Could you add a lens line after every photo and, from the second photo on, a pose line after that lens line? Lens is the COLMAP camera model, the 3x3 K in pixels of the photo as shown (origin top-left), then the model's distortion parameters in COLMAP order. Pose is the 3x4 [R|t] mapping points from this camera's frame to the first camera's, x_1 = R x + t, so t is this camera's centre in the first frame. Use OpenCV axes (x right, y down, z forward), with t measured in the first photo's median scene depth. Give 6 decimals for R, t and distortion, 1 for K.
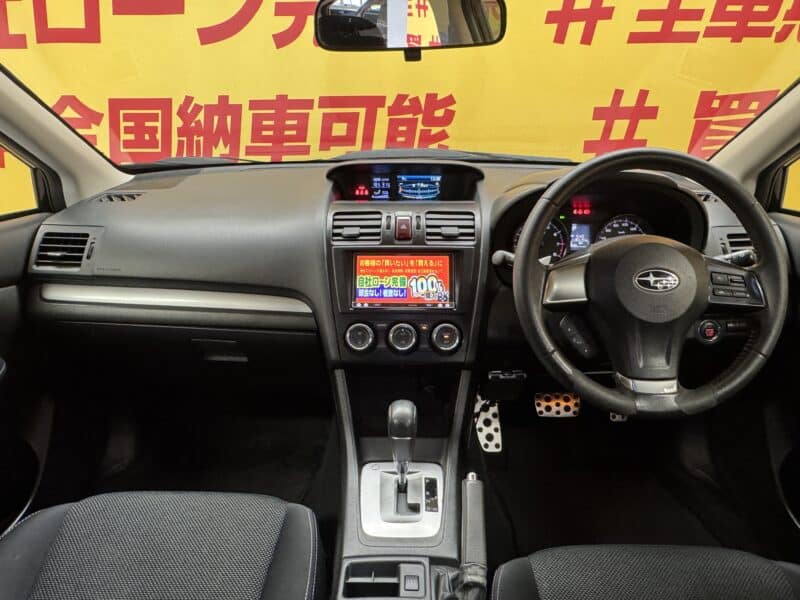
lens RADIAL K [[575.3, 0, 403.3], [0, 575.3, 302.4], [0, 0, 1]] dist [-0.011246, 0.010938]
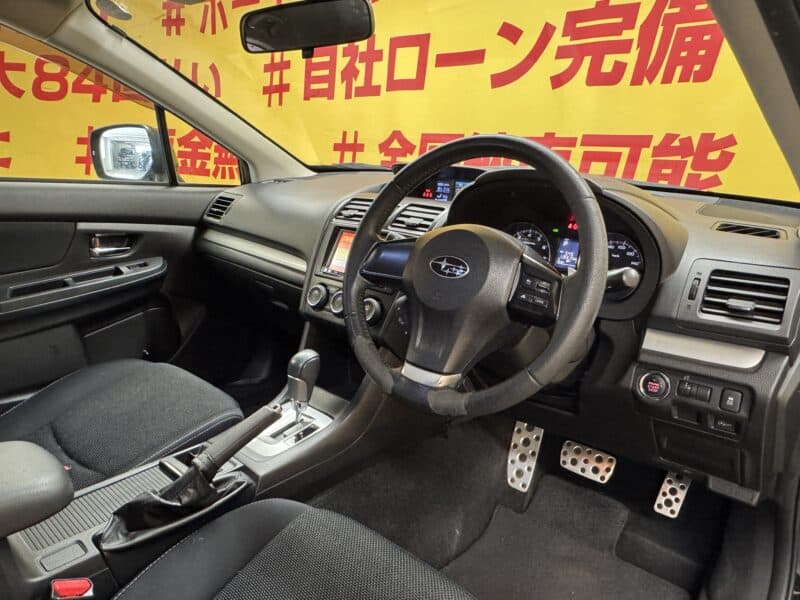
lens RADIAL K [[575.3, 0, 395.9], [0, 575.3, 309.0], [0, 0, 1]] dist [-0.011246, 0.010938]
pose [[0.751144, 0.204259, -0.627742, 0.547822], [-0.257669, 0.966214, 0.006071, 0.025727], [0.607774, 0.157190, 0.778398, 0.123884]]
